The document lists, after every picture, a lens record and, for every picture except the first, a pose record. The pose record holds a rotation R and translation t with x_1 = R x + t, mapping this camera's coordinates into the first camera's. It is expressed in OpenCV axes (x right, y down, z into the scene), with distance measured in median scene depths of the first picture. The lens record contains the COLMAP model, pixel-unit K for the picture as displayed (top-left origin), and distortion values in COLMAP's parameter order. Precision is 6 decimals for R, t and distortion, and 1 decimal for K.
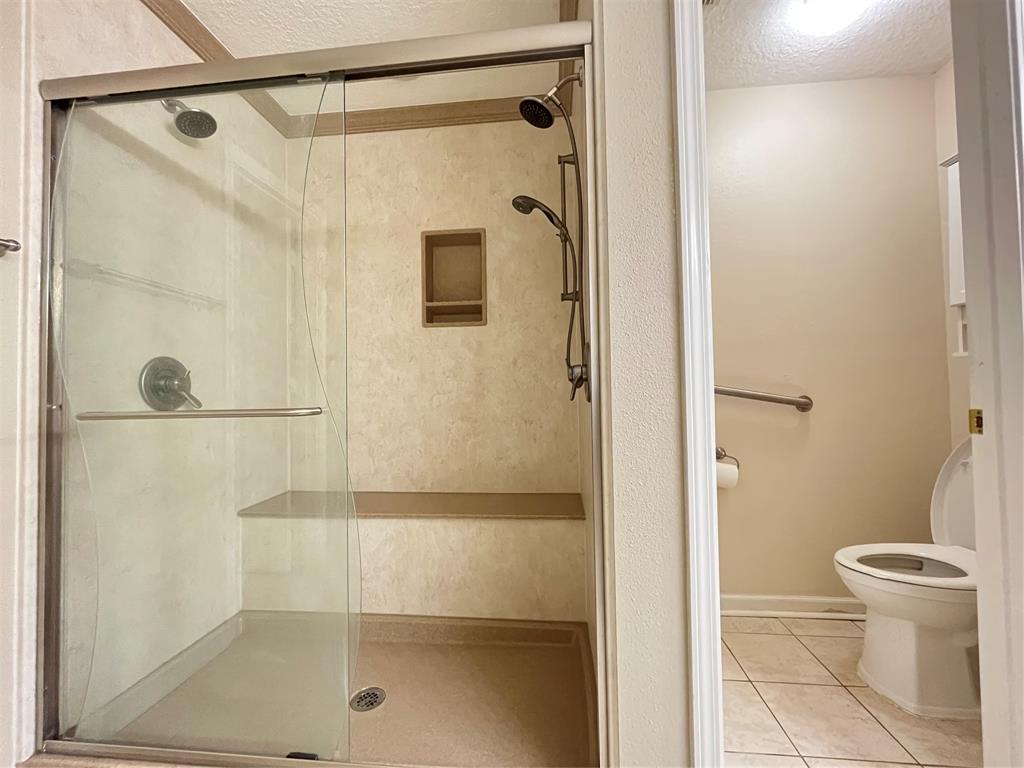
lens RADIAL K [[413.9, 0, 513.1], [0, 413.9, 384.5], [0, 0, 1]] dist [-0.004104, -0.000017]
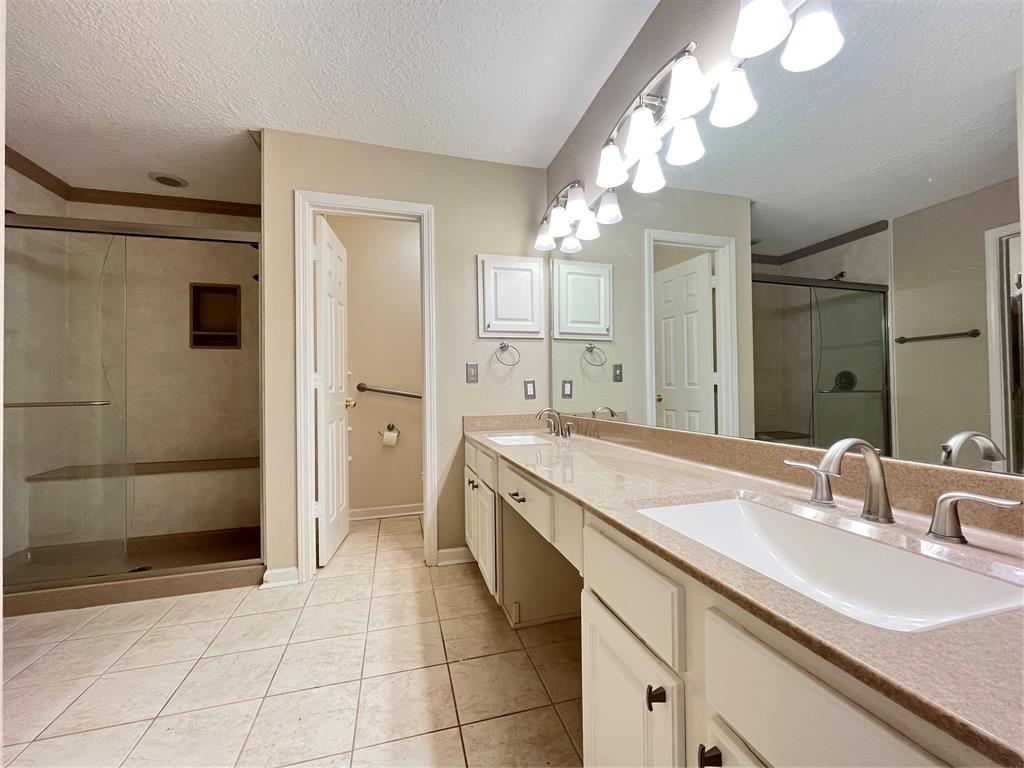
lens RADIAL K [[413.9, 0, 511.4], [0, 413.9, 382.6], [0, 0, 1]] dist [-0.004104, -0.000017]
pose [[0.926616, 0.009366, 0.375893, 0.294958], [-0.010439, 0.999945, 0.000818, -0.030413], [-0.375865, -0.004682, 0.926663, -0.803494]]
